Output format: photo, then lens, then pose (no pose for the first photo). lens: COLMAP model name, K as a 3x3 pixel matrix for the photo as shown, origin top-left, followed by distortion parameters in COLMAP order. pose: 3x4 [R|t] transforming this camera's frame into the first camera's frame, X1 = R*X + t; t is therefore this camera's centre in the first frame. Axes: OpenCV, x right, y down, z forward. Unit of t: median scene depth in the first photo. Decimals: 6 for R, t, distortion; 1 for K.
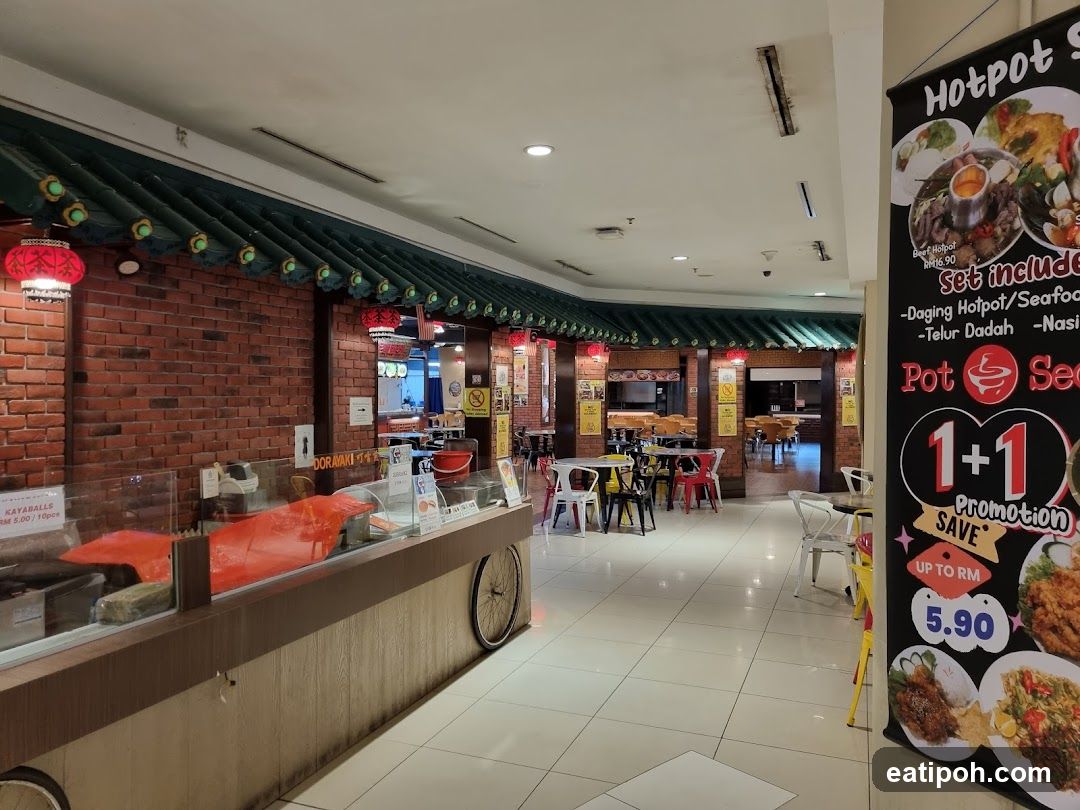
lens RADIAL K [[821.2, 0, 540.0], [0, 821.2, 405.0], [0, 0, 1]] dist [-0.003866, 0.003652]
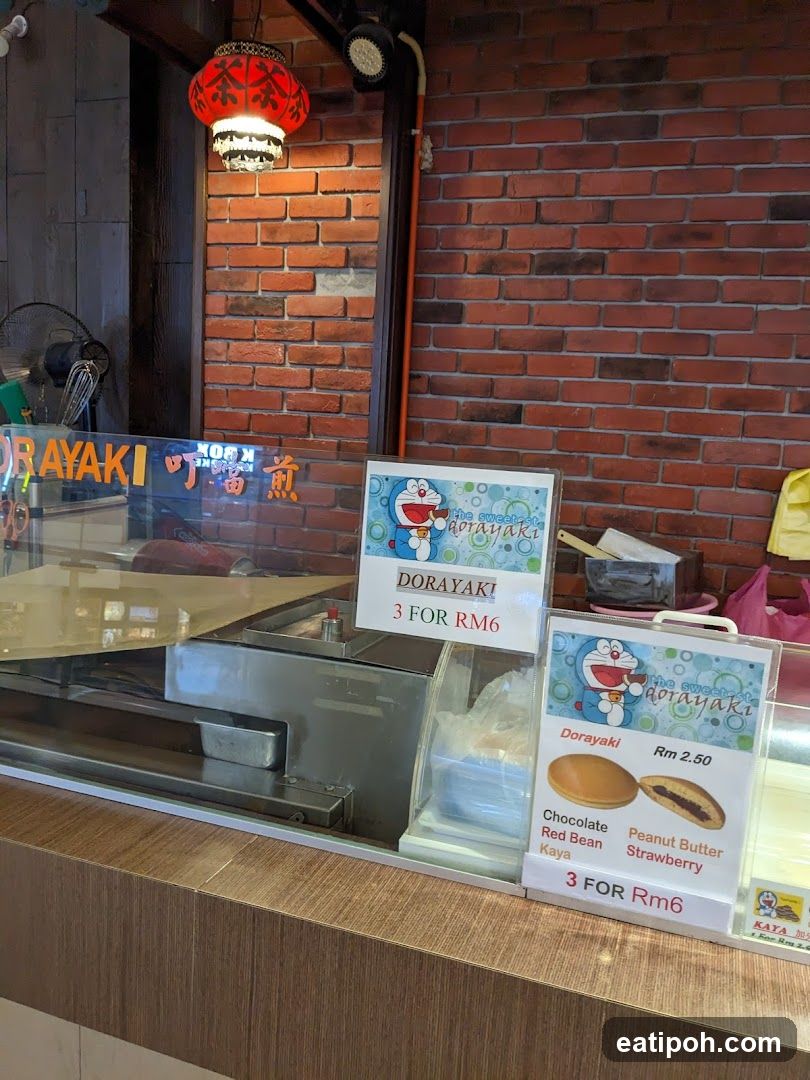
lens RADIAL K [[896.2, 0, 405.0], [0, 896.2, 540.0], [0, 0, 1]] dist [-0.000867, -0.003232]
pose [[0.036695, 0.144624, -0.988806, 0.067939], [-0.075278, 0.987061, 0.141575, 0.035030], [0.996487, 0.069241, 0.047107, 0.926824]]
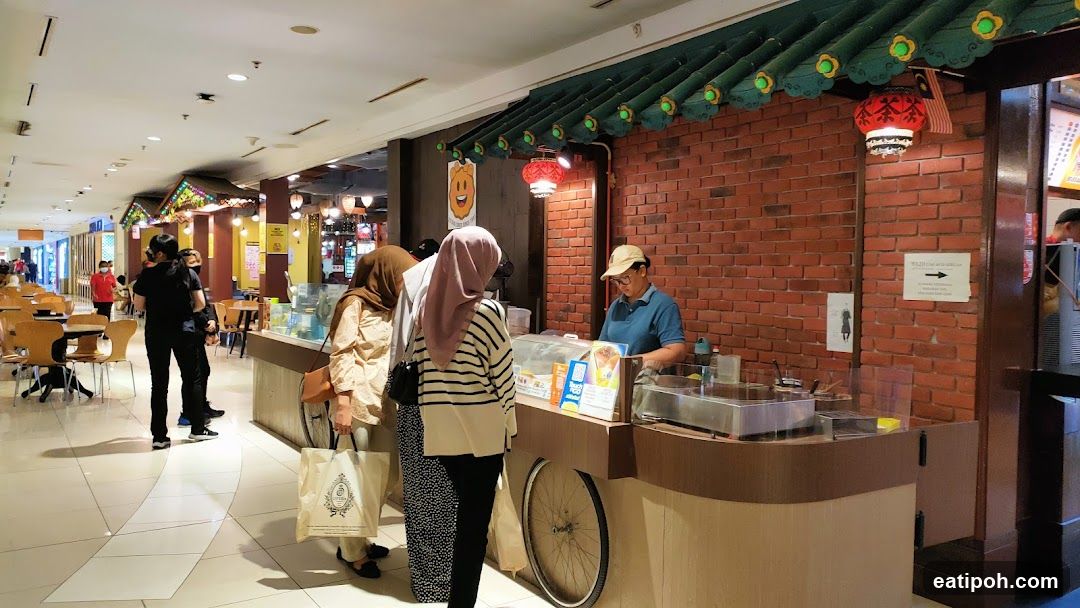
lens RADIAL K [[772.6, 0, 507.2], [0, 772.6, 303.9], [0, 0, 1]] dist [-0.055594, 0.227405]
pose [[-0.582144, 0.023217, -0.812754, 0.581240], [-0.029439, 0.998335, 0.049604, 0.012164], [0.812552, 0.052803, -0.580492, 1.553384]]
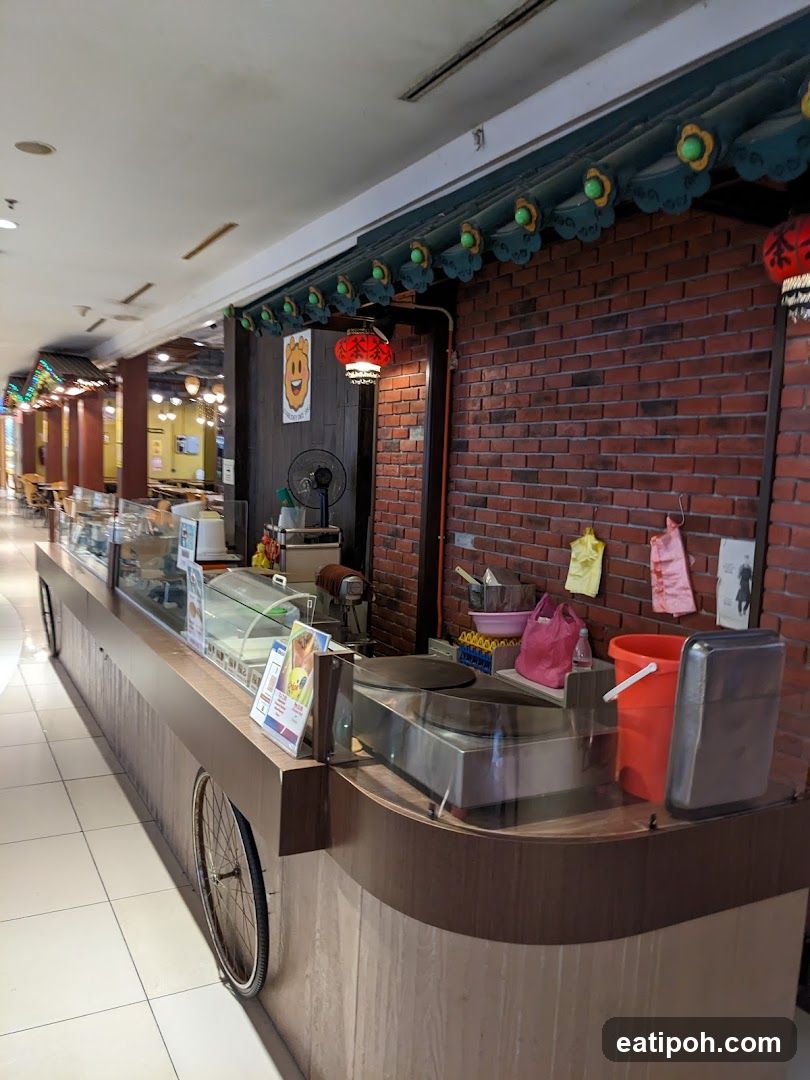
lens RADIAL K [[821.2, 0, 372.1], [0, 821.2, 568.2], [0, 0, 1]] dist [-0.003866, 0.003652]
pose [[-0.652921, 0.069259, -0.754253, 0.272887], [-0.052723, 0.989239, 0.136477, -0.016380], [0.755589, 0.128875, -0.642244, 1.538679]]
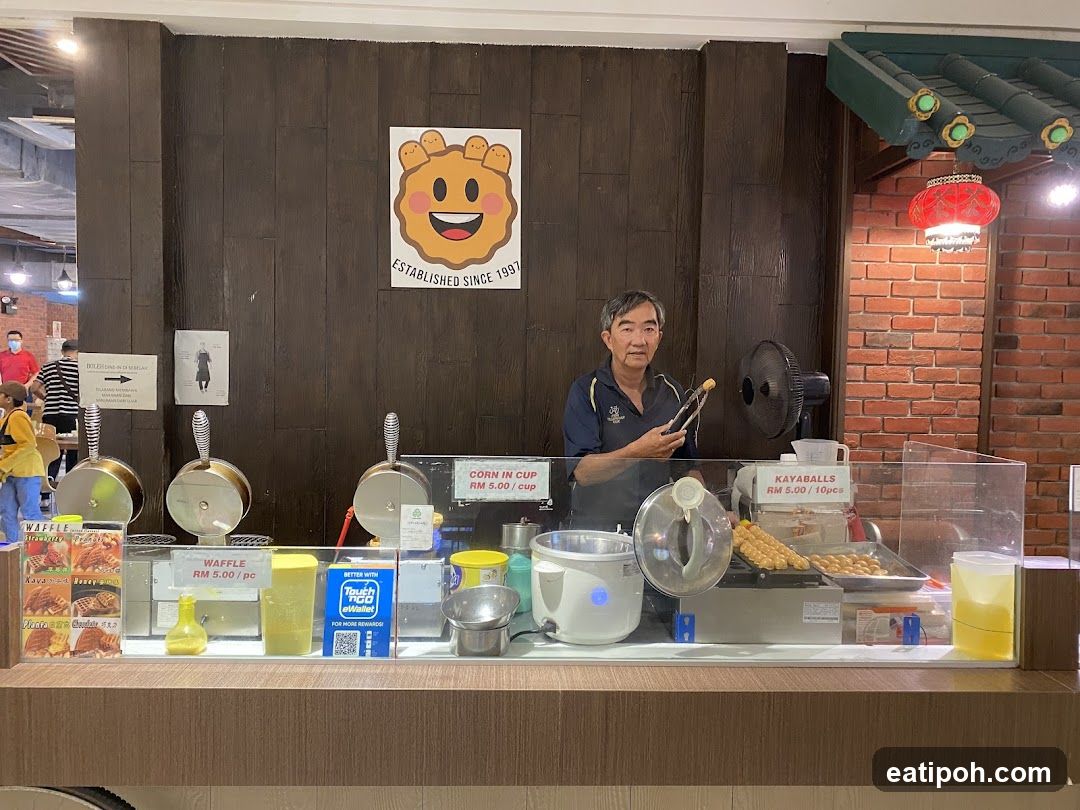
lens RADIAL K [[821.2, 0, 540.0], [0, 821.2, 405.0], [0, 0, 1]] dist [-0.003866, 0.003652]
pose [[0.390461, 0.049991, -0.919261, 0.017839], [-0.033204, 0.998640, 0.040204, 0.011602], [0.920021, 0.014825, 0.391590, 0.235799]]
